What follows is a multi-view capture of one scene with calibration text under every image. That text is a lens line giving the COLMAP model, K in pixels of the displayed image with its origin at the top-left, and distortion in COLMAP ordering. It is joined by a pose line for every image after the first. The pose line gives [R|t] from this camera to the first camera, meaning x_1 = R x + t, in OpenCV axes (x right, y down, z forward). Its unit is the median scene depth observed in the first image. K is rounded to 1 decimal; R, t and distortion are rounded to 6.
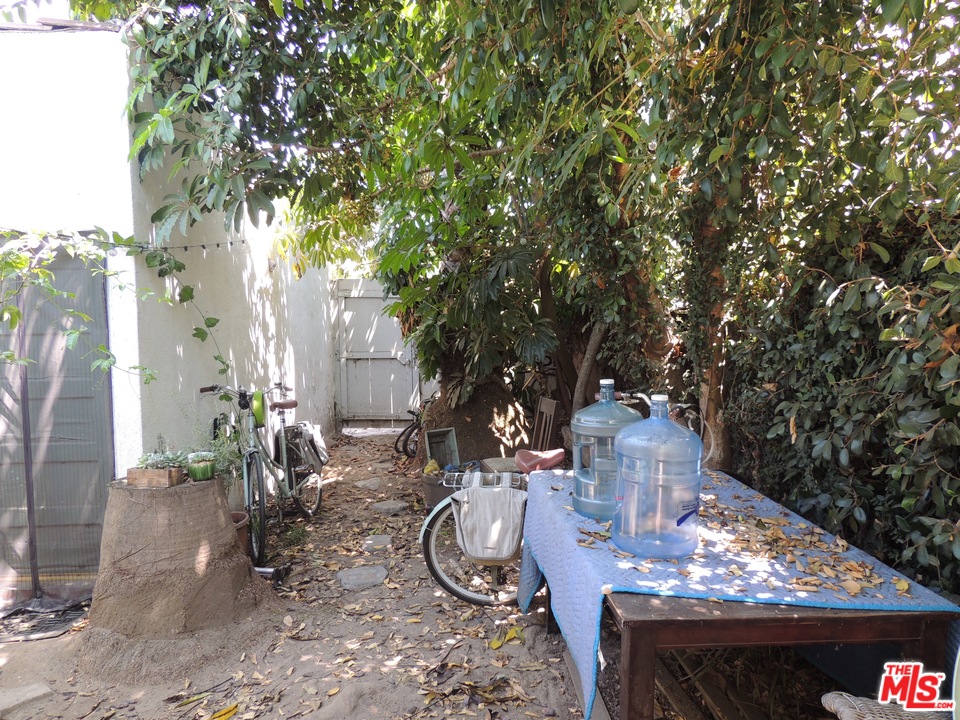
lens RADIAL K [[687.4, 0, 481.7], [0, 687.4, 353.8], [0, 0, 1]] dist [-0.018005, 0.011055]
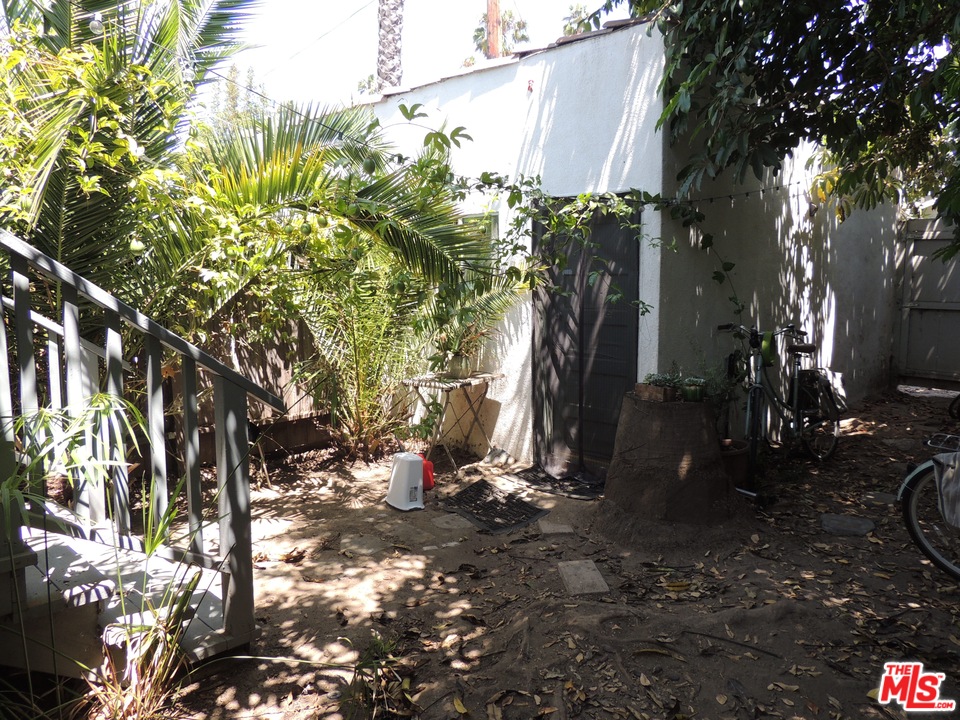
lens RADIAL K [[687.4, 0, 479.8], [0, 687.4, 360.7], [0, 0, 1]] dist [-0.018005, 0.011055]
pose [[0.686894, 0.104574, -0.719194, 0.166185], [-0.038737, 0.993455, 0.107455, 0.001624], [0.725724, -0.045951, 0.686450, -0.067249]]
